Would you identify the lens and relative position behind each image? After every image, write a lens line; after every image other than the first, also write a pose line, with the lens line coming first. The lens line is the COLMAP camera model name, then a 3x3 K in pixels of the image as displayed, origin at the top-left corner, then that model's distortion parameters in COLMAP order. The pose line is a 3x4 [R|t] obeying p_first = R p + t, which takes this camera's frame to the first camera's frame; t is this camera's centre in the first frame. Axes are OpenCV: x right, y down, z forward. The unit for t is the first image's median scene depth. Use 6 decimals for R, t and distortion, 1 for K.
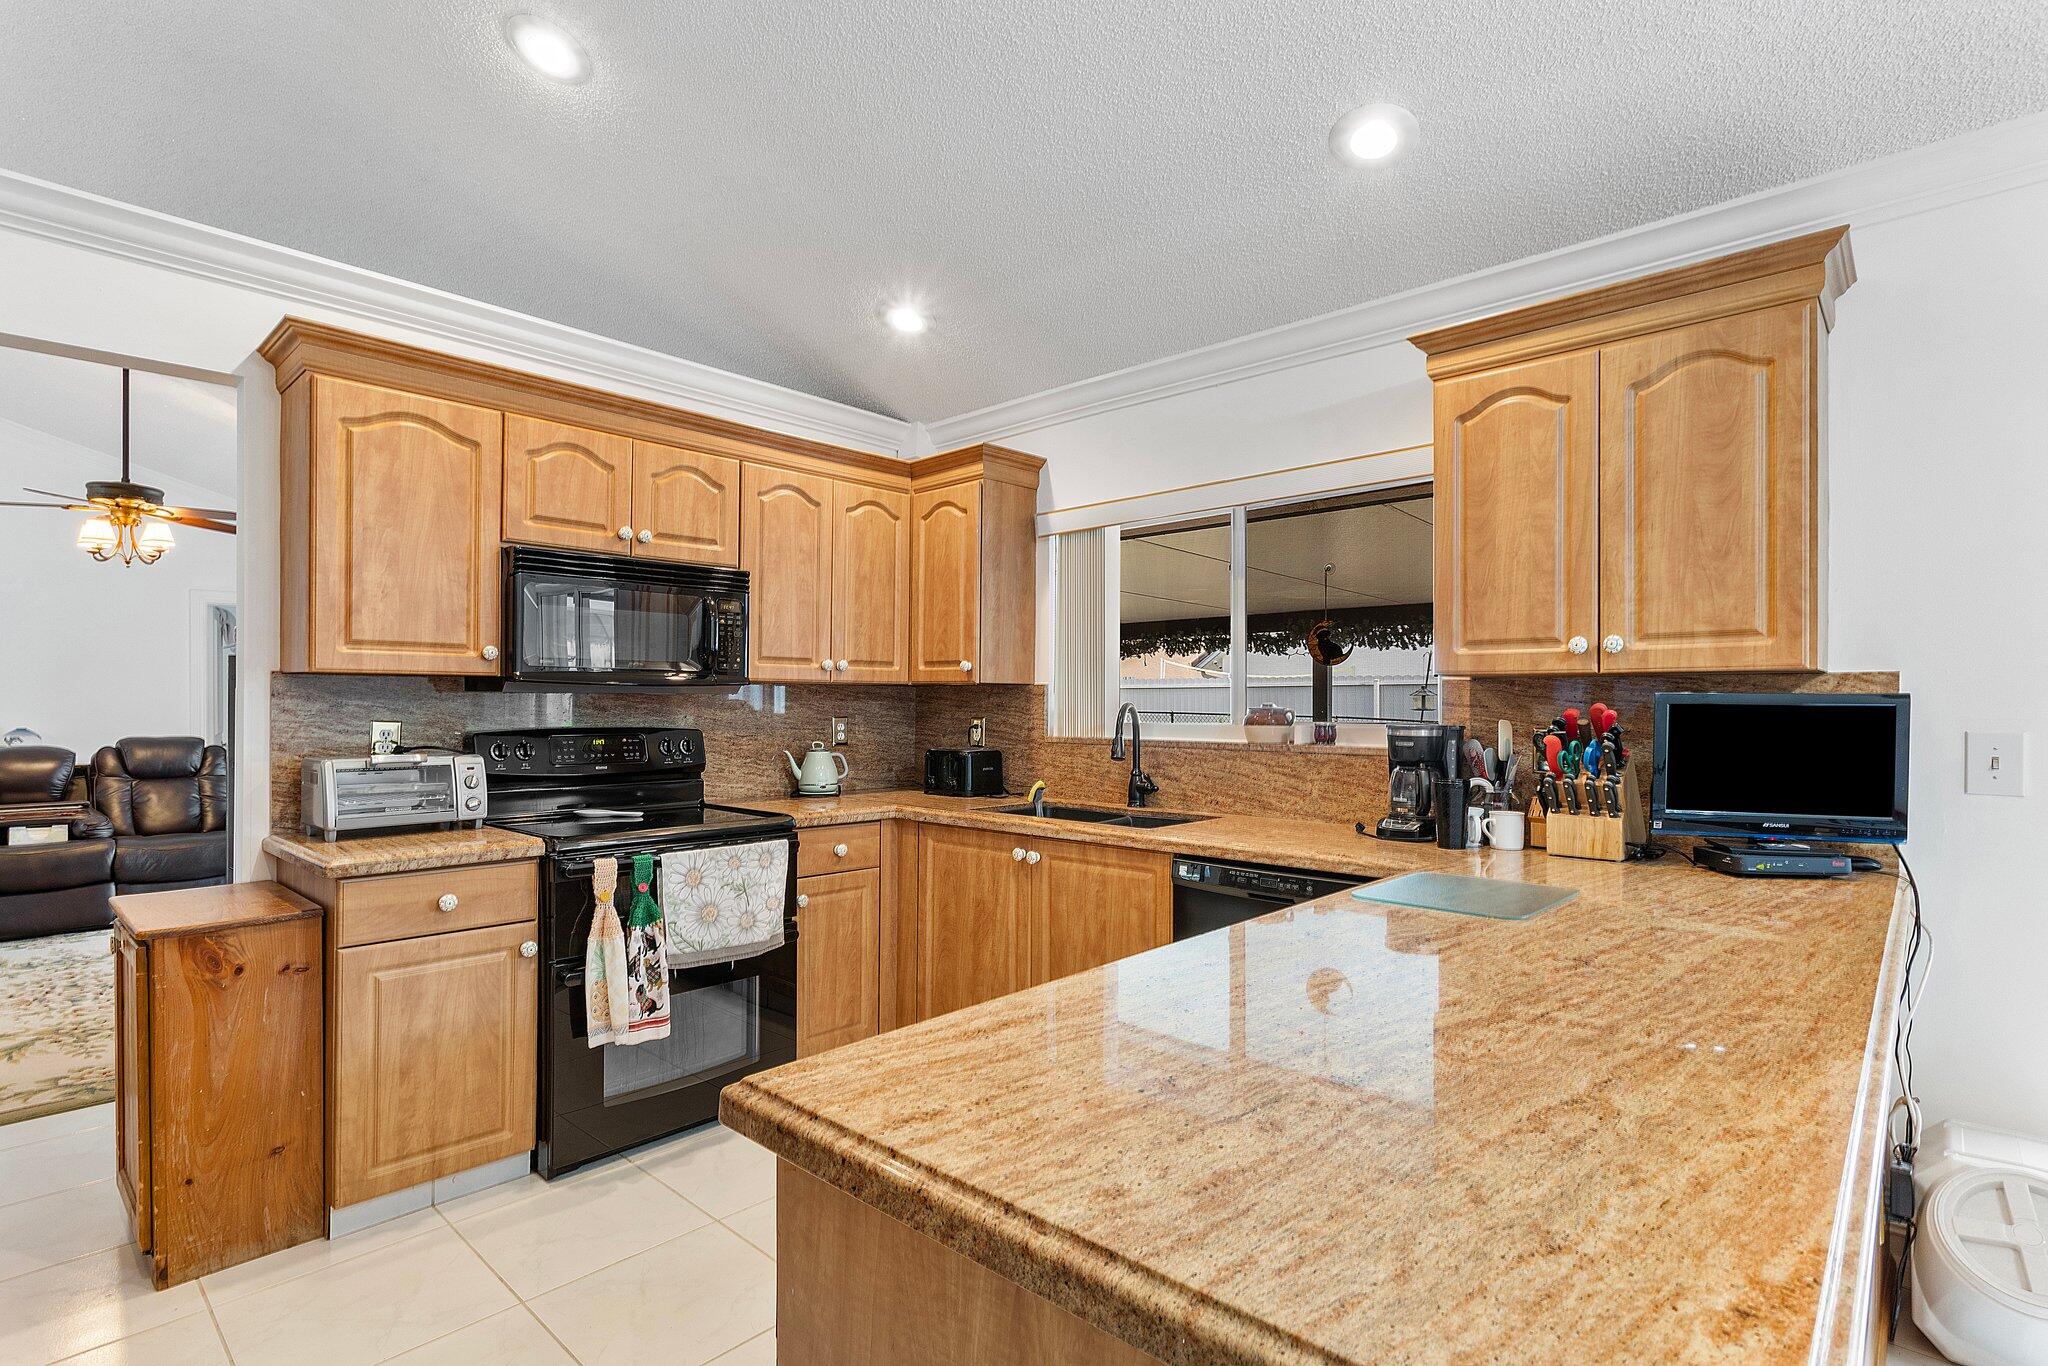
lens RADIAL K [[989.5, 0, 1021.6], [0, 989.5, 692.5], [0, 0, 1]] dist [-0.006147, 0.002341]
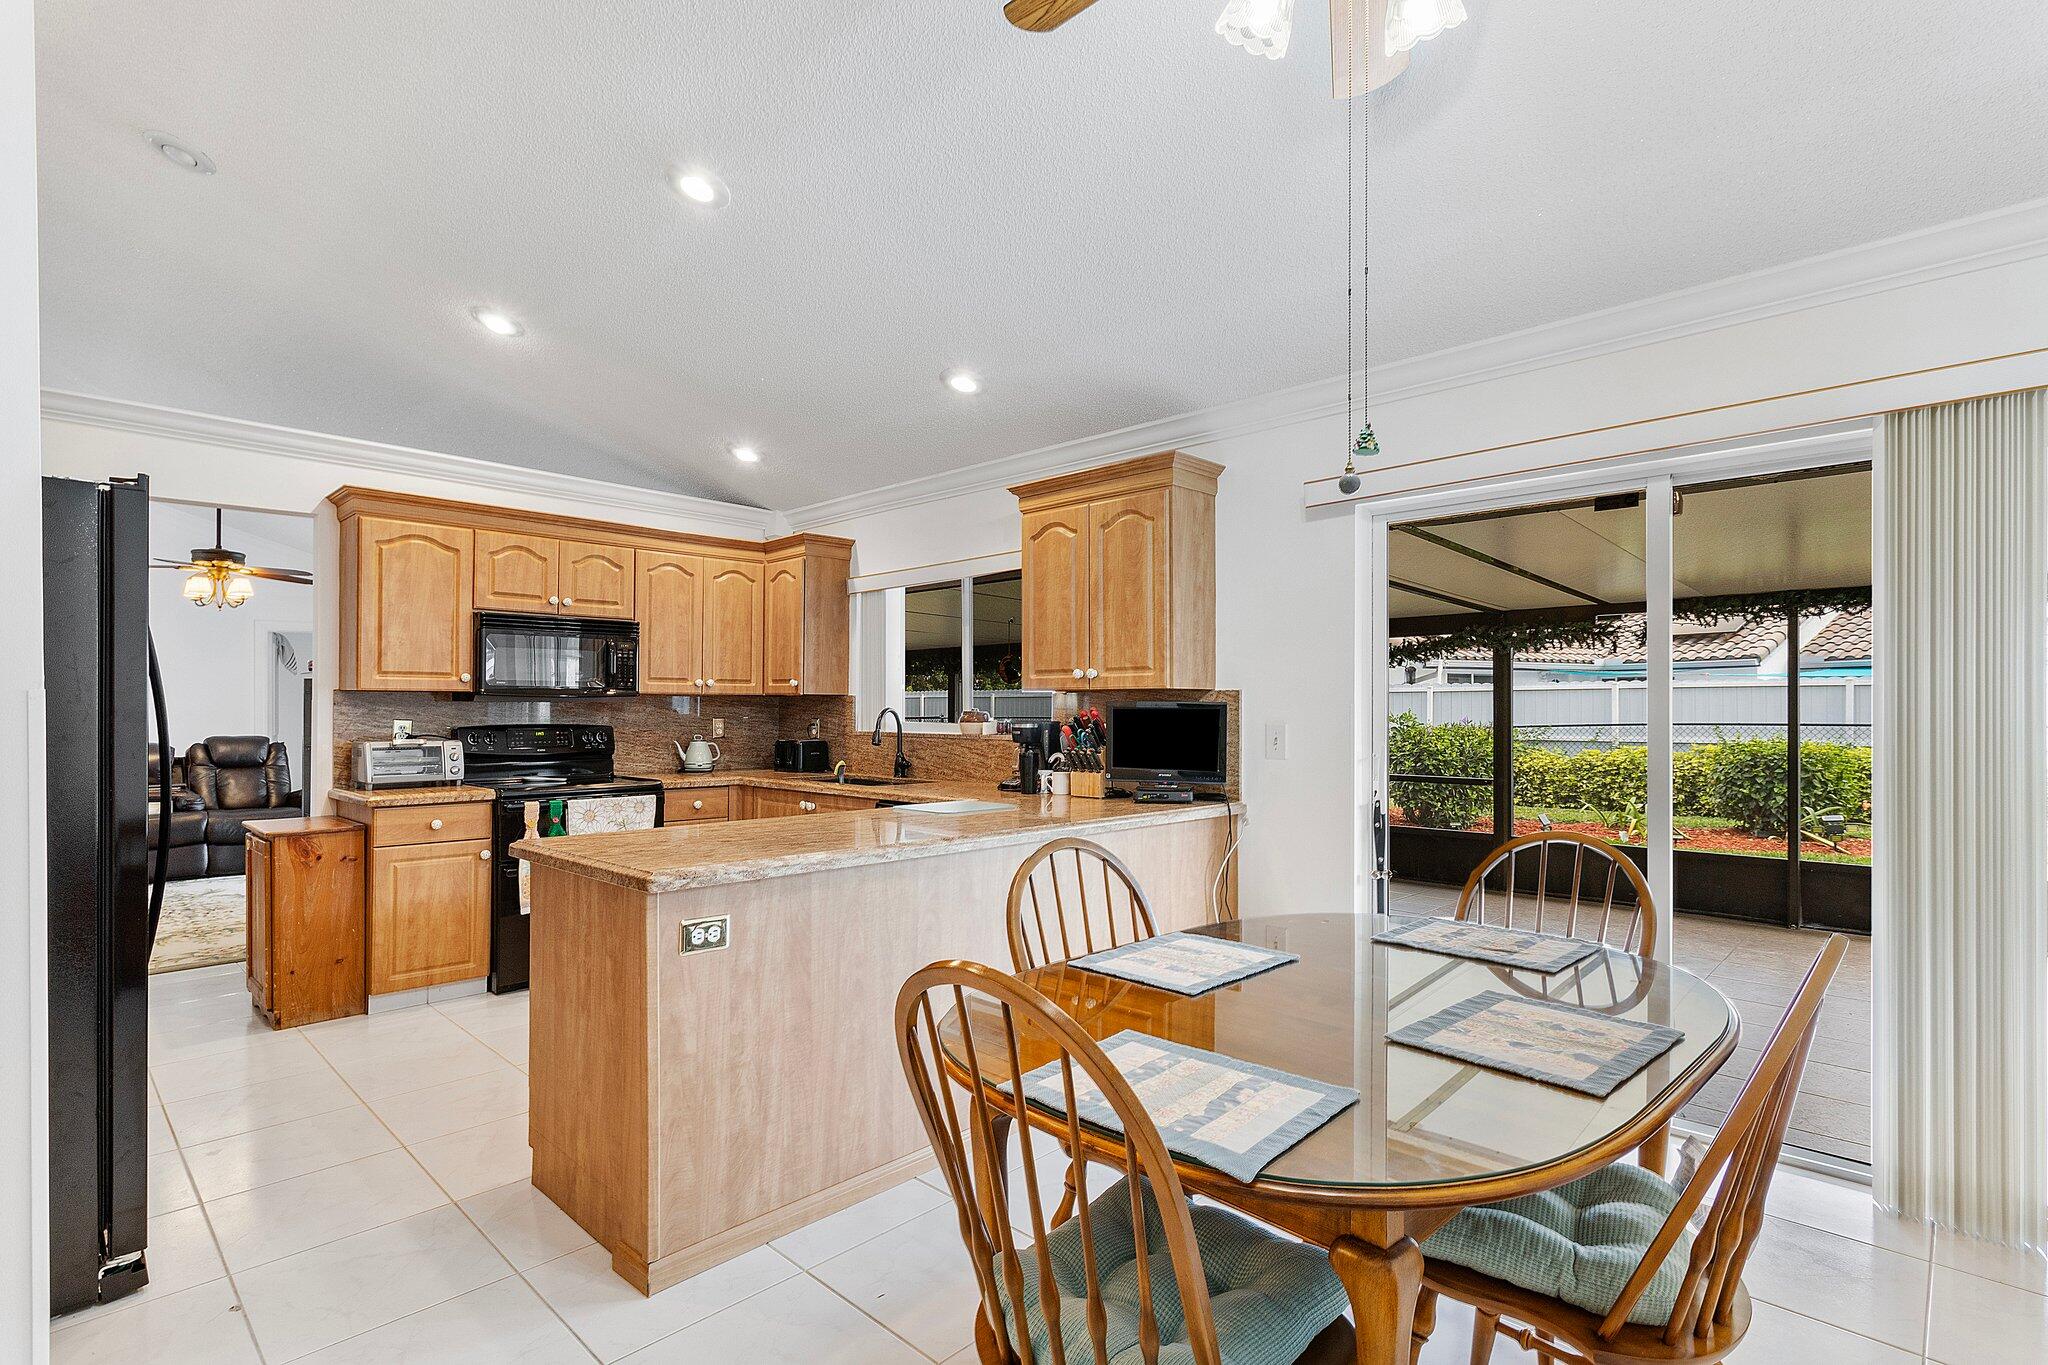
lens RADIAL K [[989.5, 0, 1027.2], [0, 989.5, 691.1], [0, 0, 1]] dist [-0.006147, 0.002341]
pose [[0.999853, -0.002106, -0.017043, 0.415524], [0.001961, 0.999962, -0.008524, -0.002501], [0.017060, 0.008489, 0.999818, -0.612545]]
